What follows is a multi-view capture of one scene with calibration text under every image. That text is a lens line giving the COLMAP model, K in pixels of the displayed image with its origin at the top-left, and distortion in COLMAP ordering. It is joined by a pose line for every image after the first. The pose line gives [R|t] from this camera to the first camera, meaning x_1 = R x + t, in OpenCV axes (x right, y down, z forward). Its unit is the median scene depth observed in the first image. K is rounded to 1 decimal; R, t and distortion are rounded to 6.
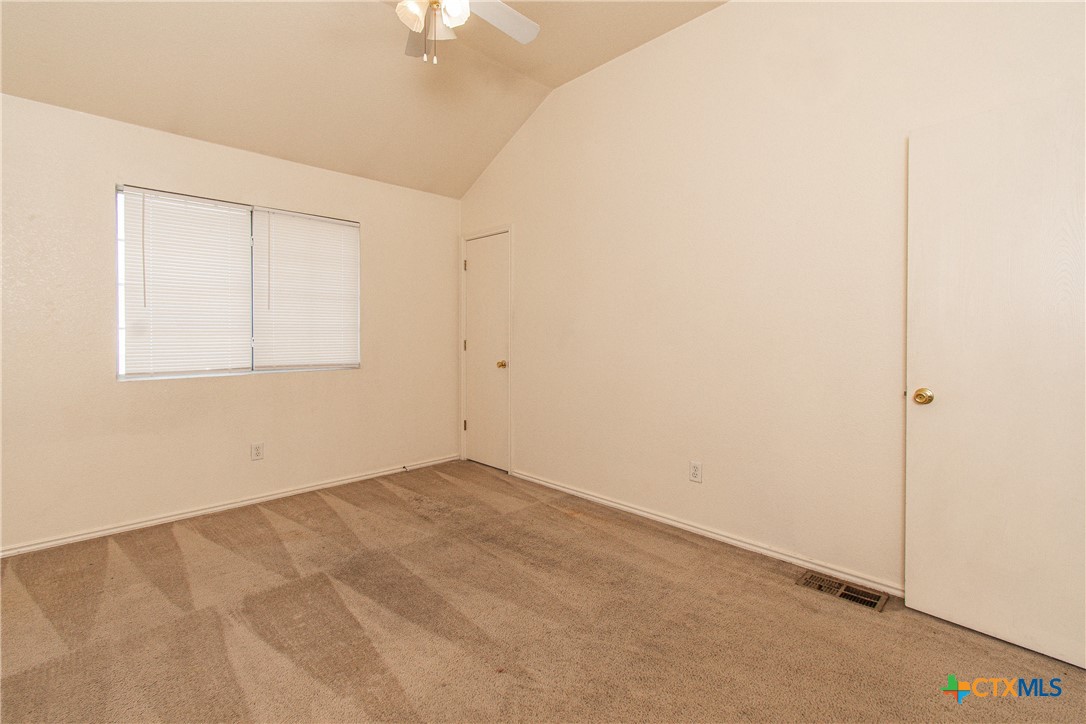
lens RADIAL K [[489.7, 0, 533.4], [0, 489.7, 343.8], [0, 0, 1]] dist [0.002928, -0.000808]
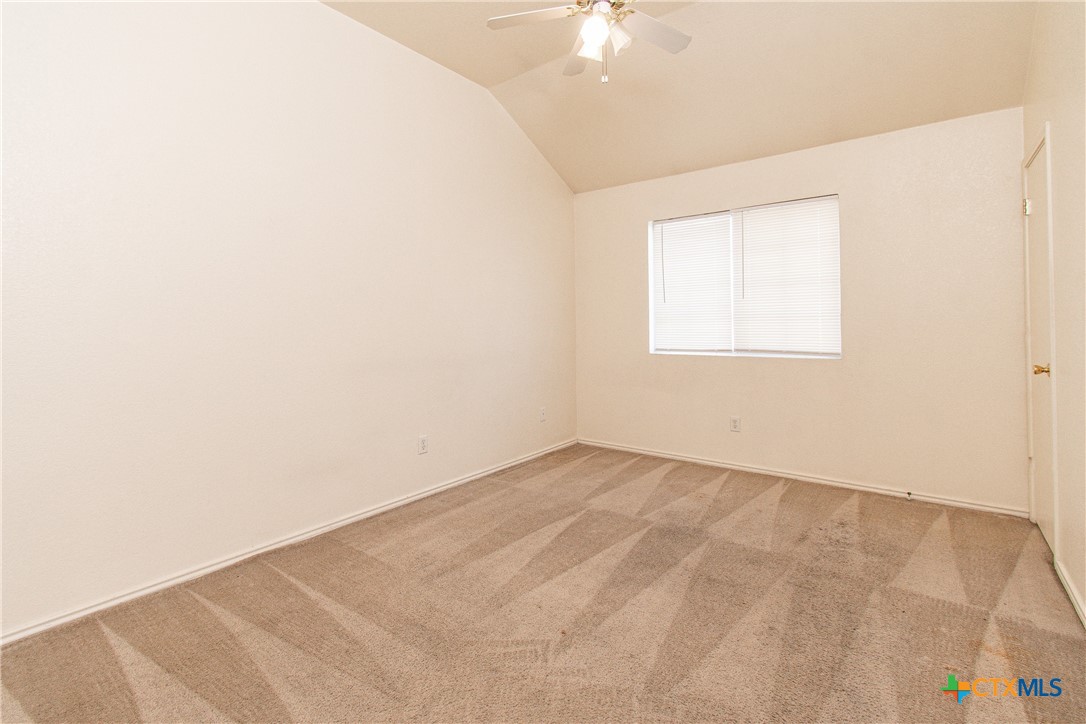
lens RADIAL K [[489.7, 0, 541.7], [0, 489.7, 318.6], [0, 0, 1]] dist [0.002928, -0.000808]
pose [[0.140883, -0.013793, -0.989930, 0.566087], [-0.009097, 0.999843, -0.015226, -0.003237], [0.989985, 0.011150, 0.140735, 0.448463]]
